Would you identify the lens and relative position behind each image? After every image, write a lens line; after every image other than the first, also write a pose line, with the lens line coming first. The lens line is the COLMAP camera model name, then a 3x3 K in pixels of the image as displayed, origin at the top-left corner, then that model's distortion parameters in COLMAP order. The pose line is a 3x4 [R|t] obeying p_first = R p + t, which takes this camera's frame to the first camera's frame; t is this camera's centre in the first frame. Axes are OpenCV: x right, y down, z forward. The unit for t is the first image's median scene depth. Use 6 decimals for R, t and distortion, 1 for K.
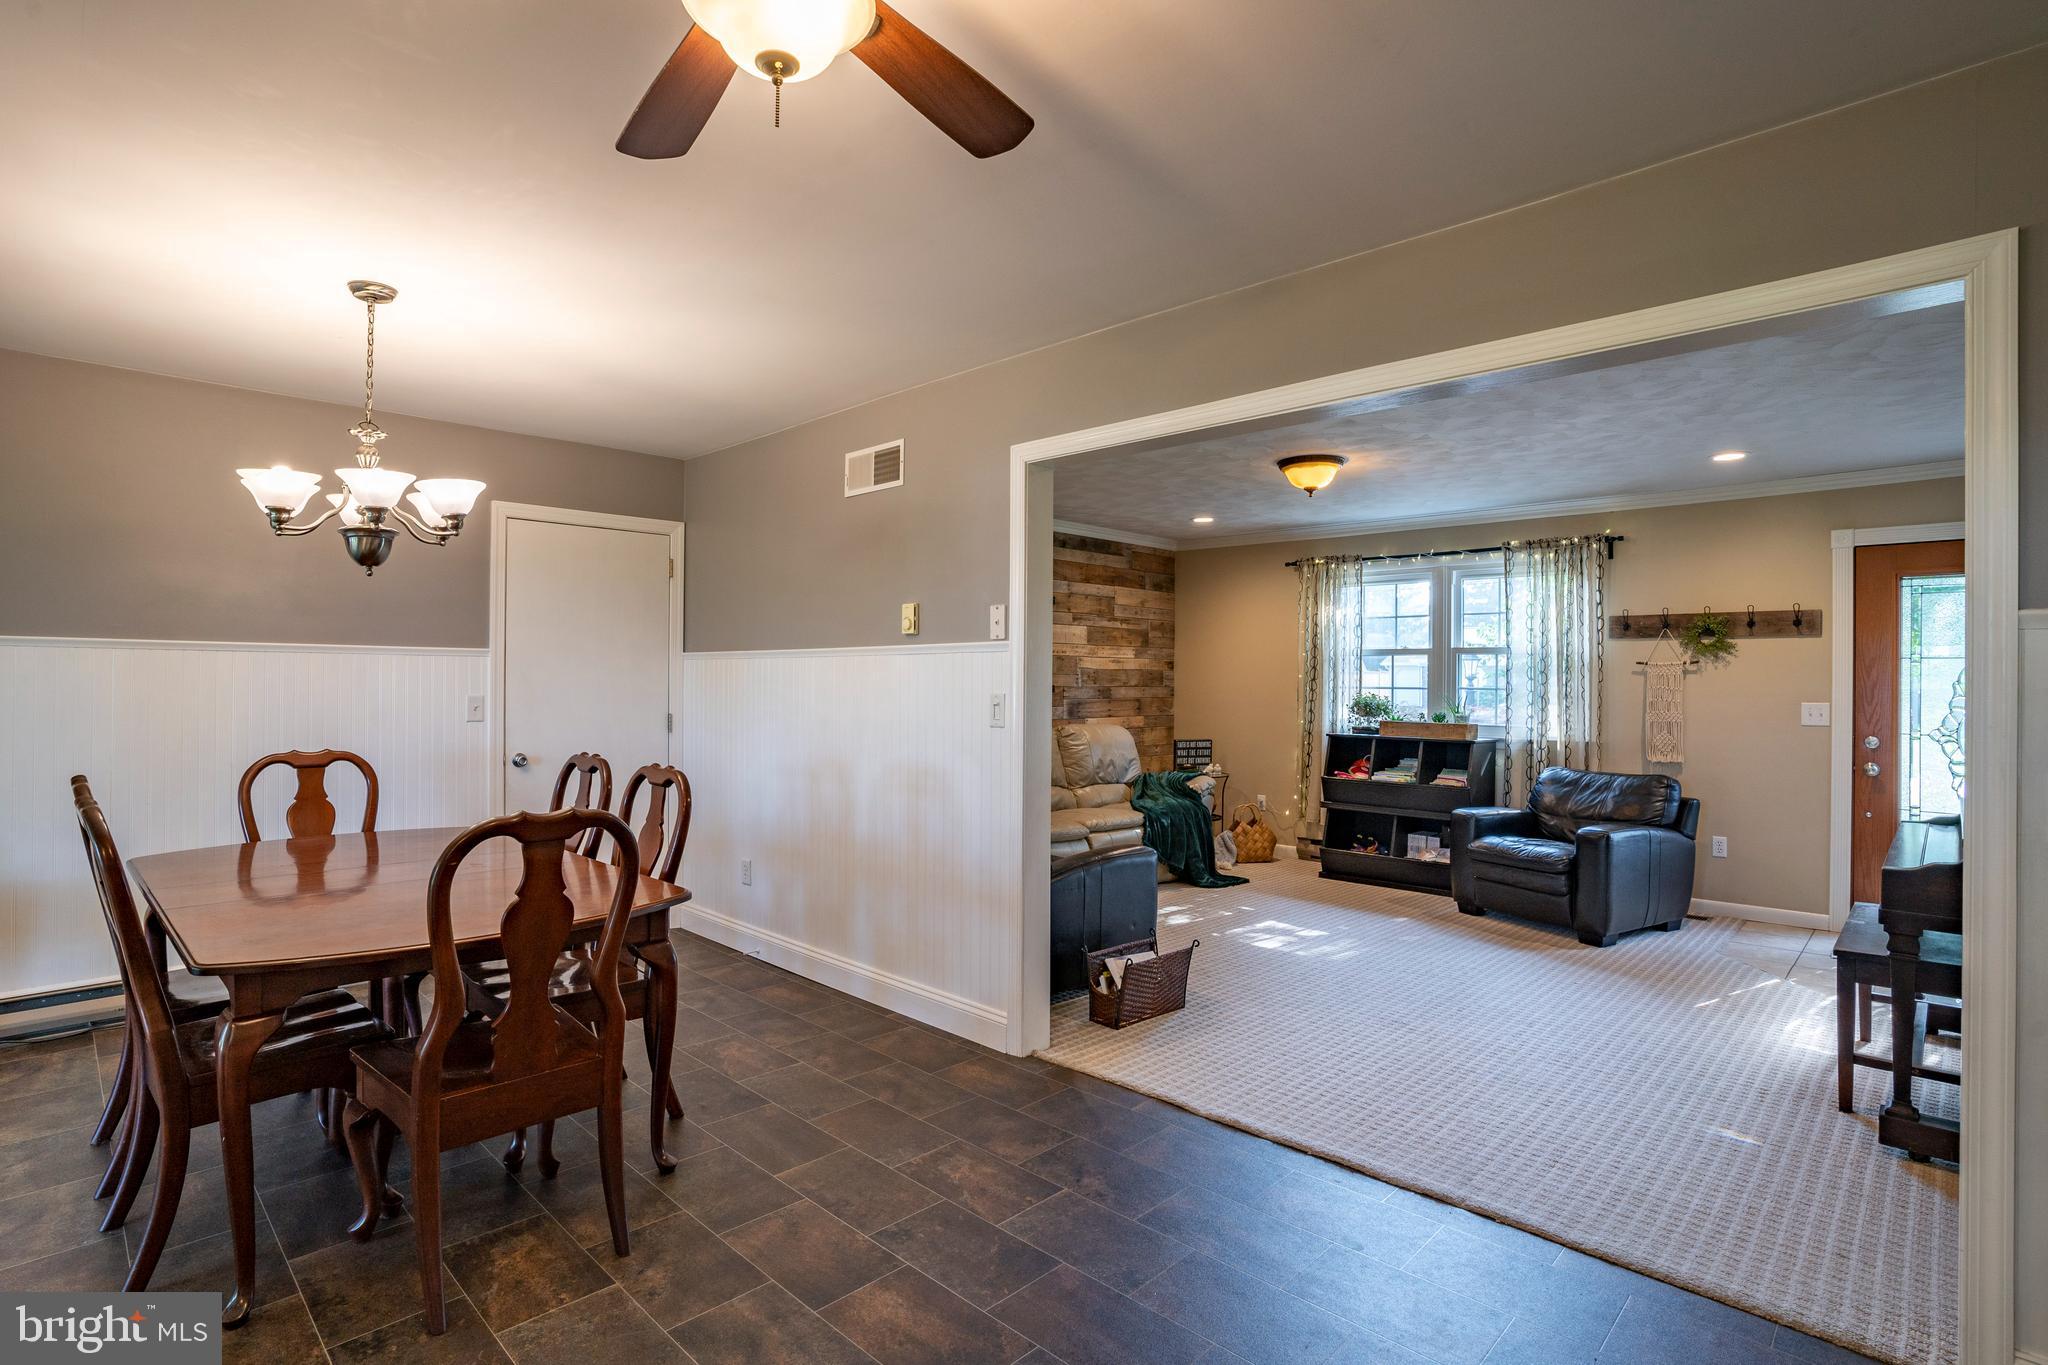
lens RADIAL K [[1018.5, 0, 1027.8], [0, 1018.5, 680.1], [0, 0, 1]] dist [-0.059290, 0.024032]
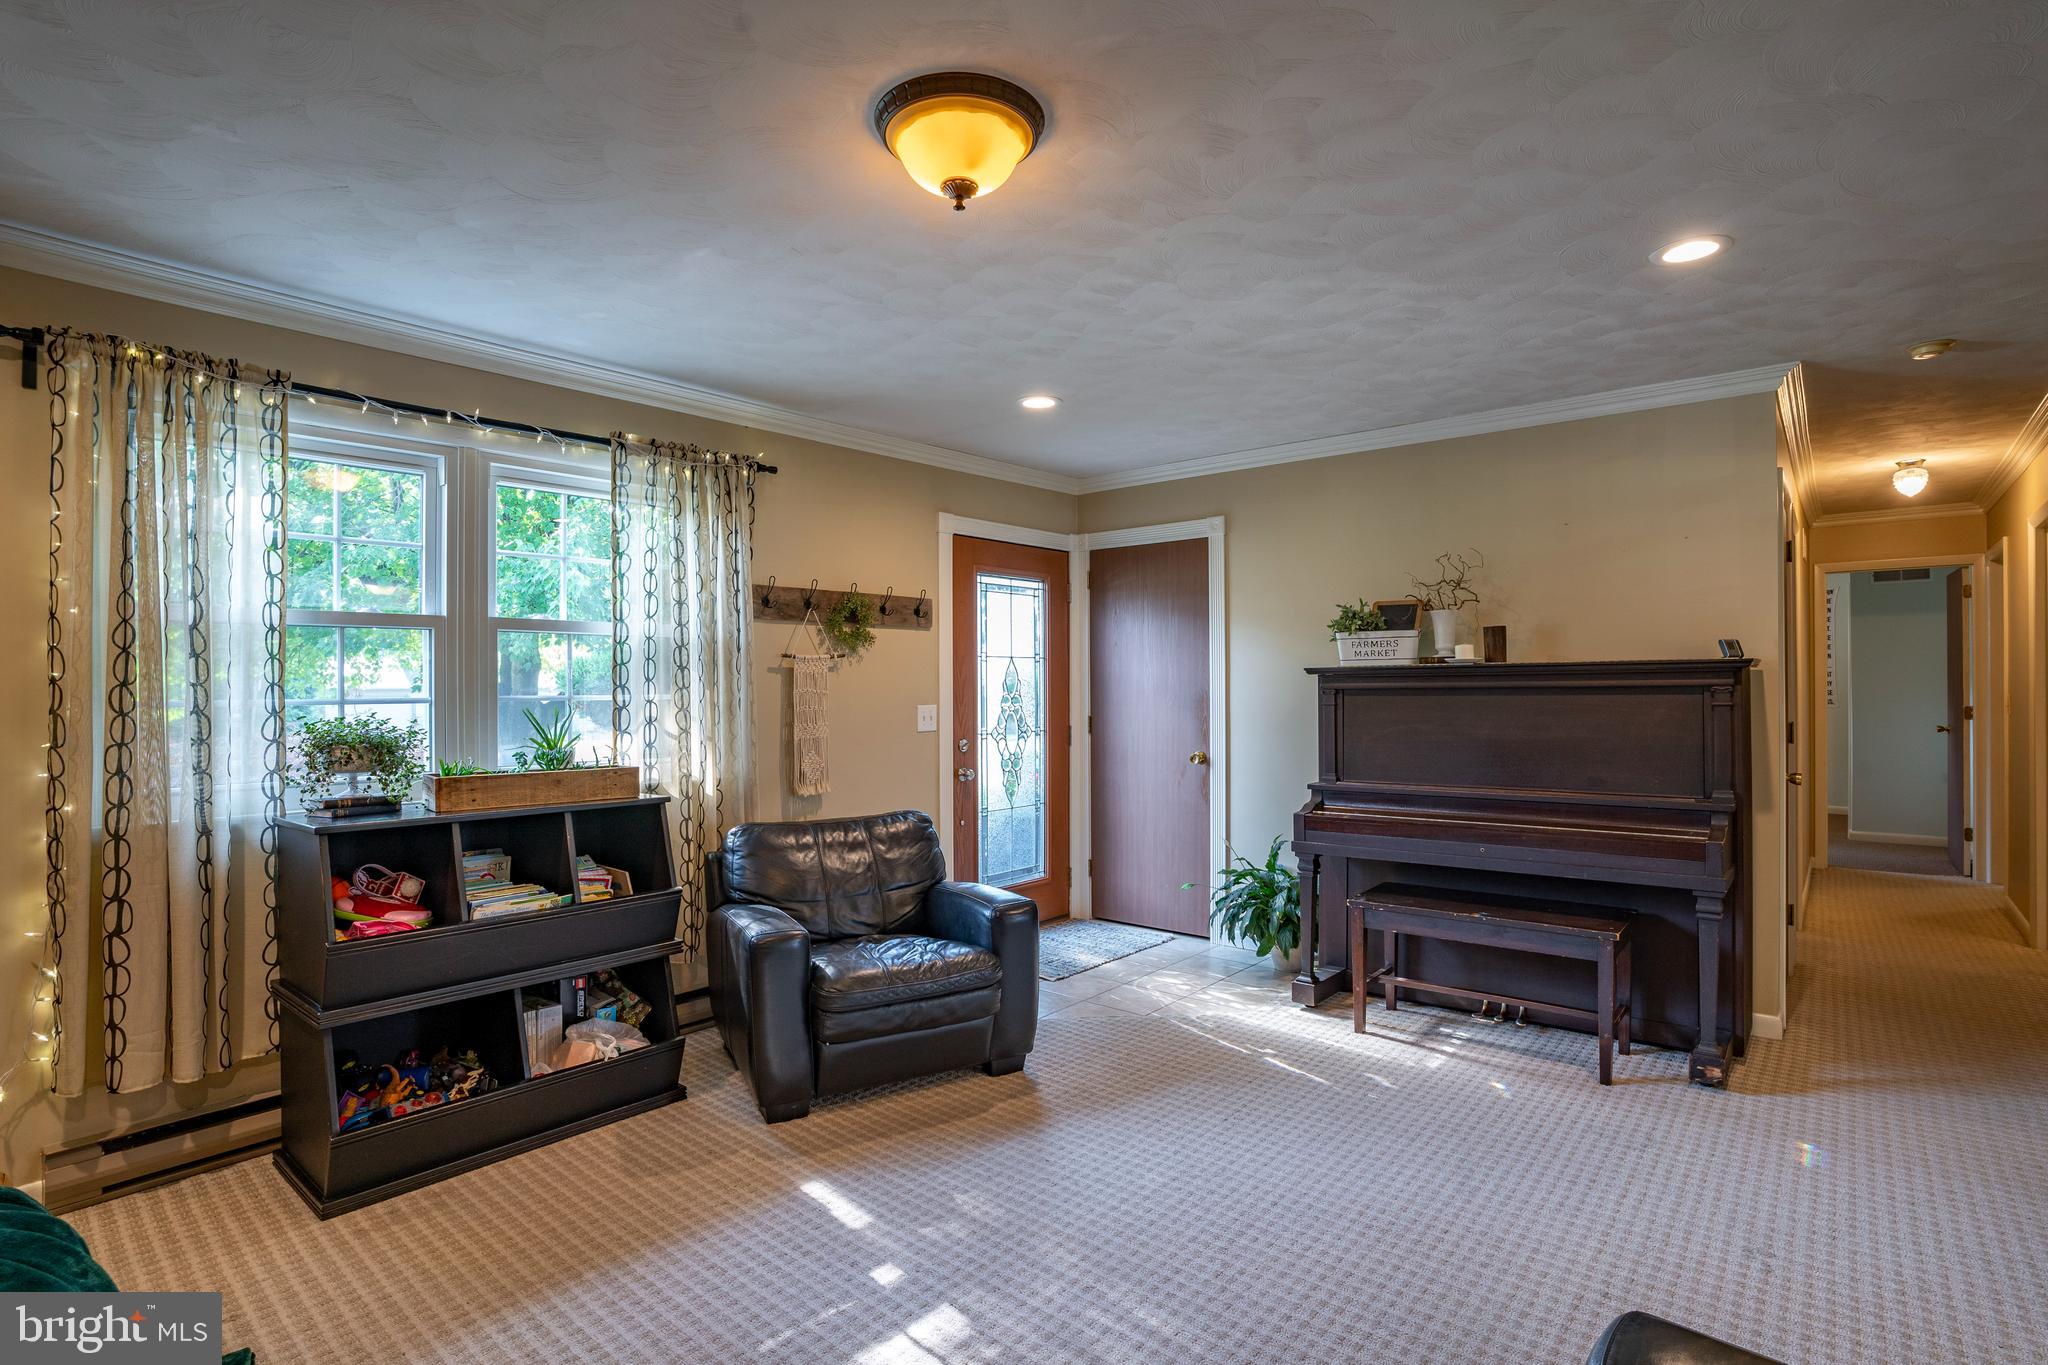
lens RADIAL K [[1018.5, 0, 1022.6], [0, 1018.5, 677.2], [0, 0, 1]] dist [-0.059290, 0.024032]
pose [[-0.066858, -0.002489, 0.997759, -0.098823], [0.003755, 0.999989, 0.002746, -0.003357], [-0.997755, 0.003930, -0.066848, 0.862259]]
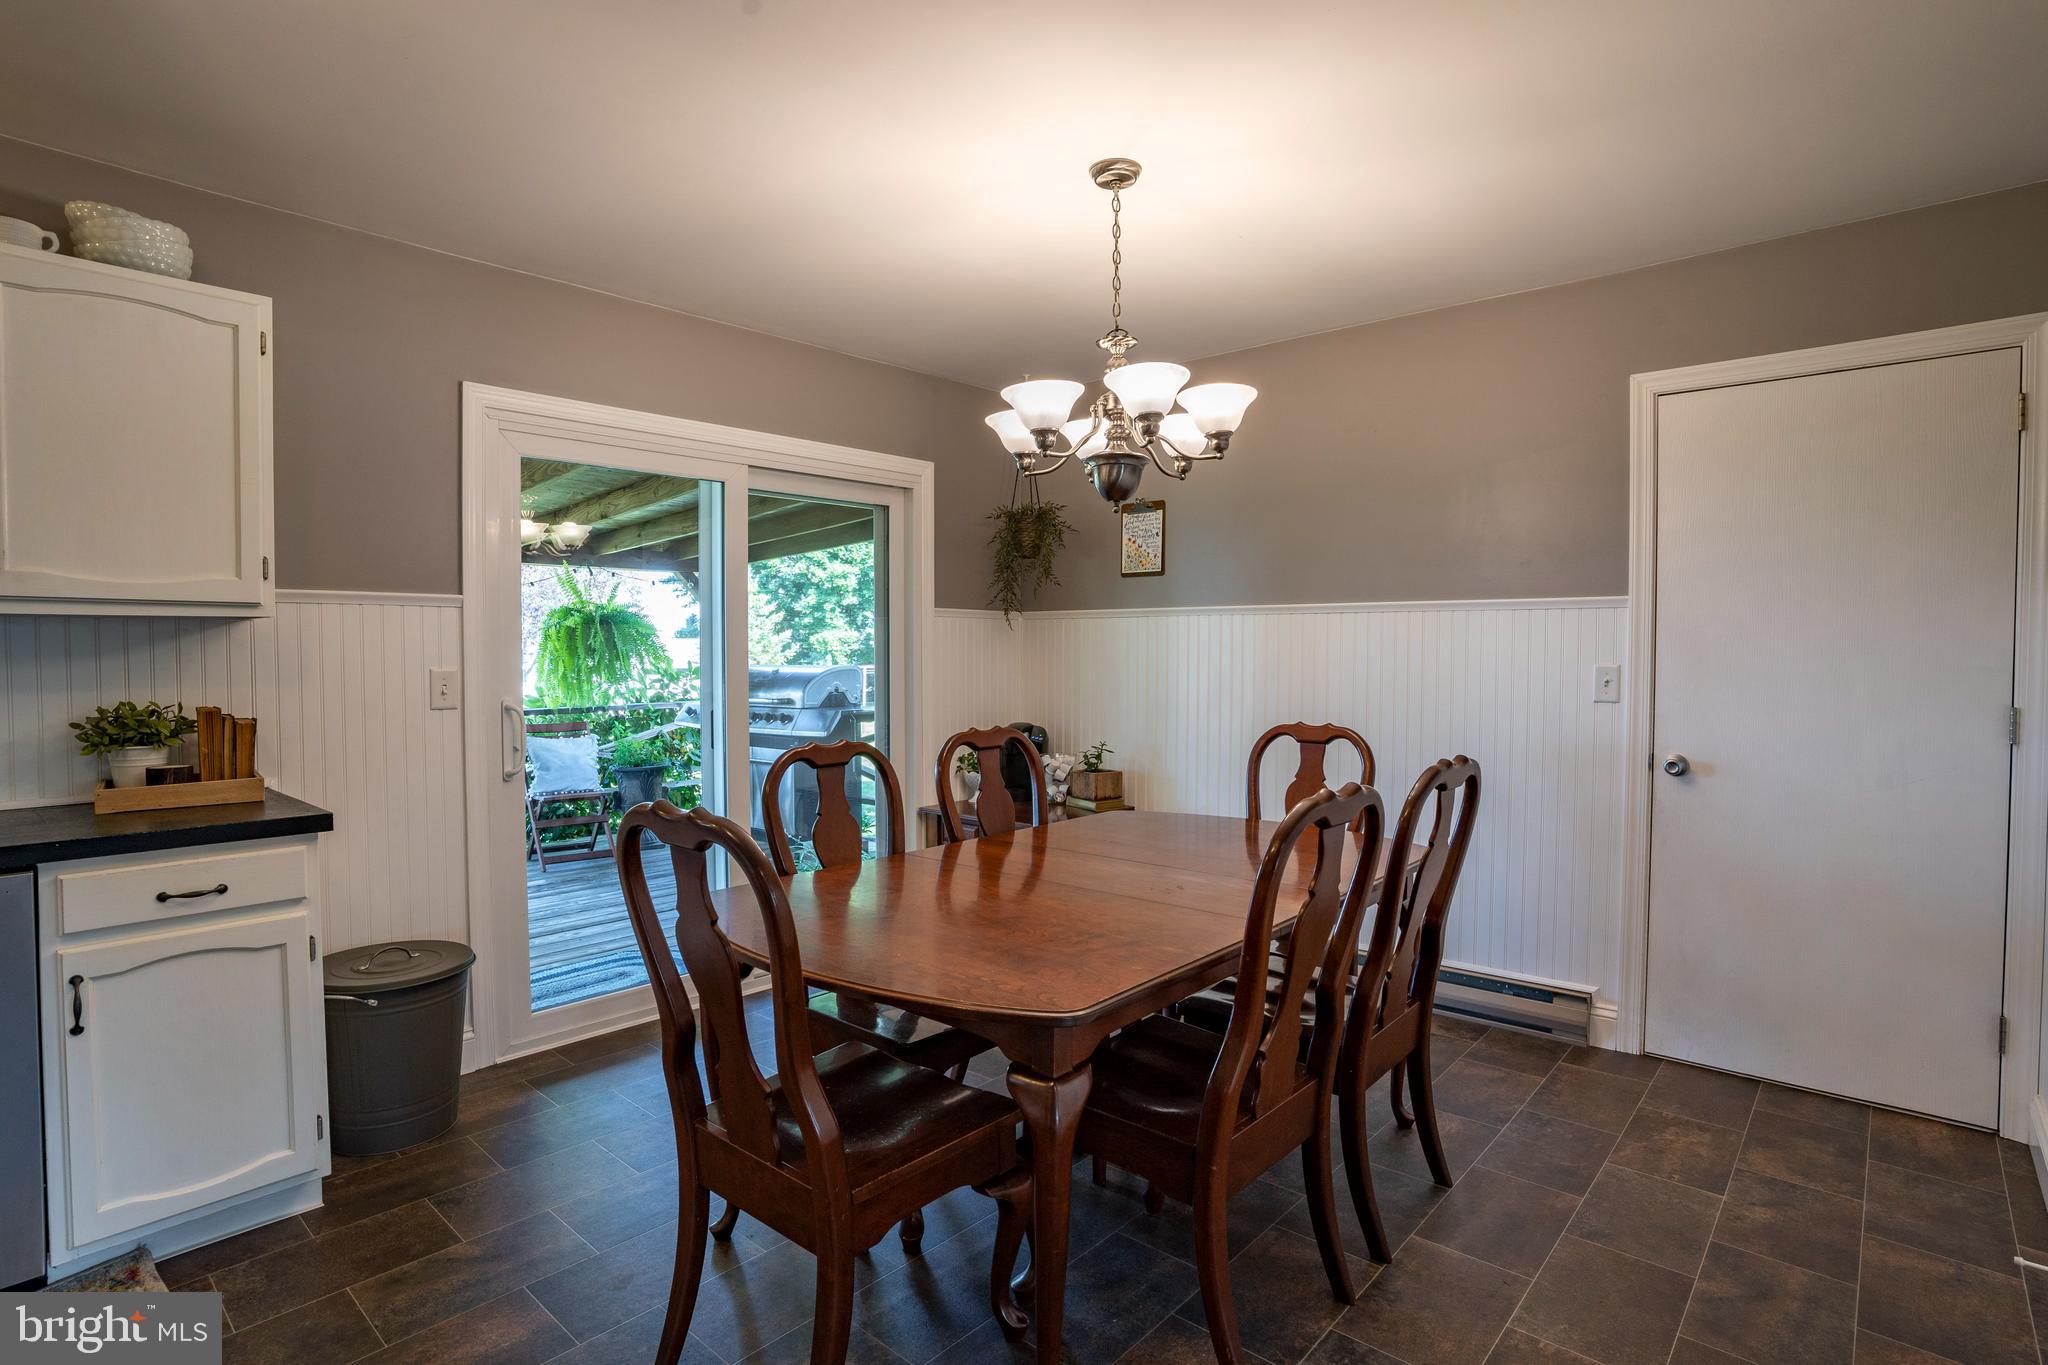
lens RADIAL K [[1018.5, 0, 1019.4], [0, 1018.5, 680.0], [0, 0, 1]] dist [-0.059290, 0.024032]
pose [[0.048213, 0.020975, -0.998617, 0.093639], [-0.000712, 0.999780, 0.020965, 0.009046], [0.998837, -0.000300, 0.048217, 0.437473]]
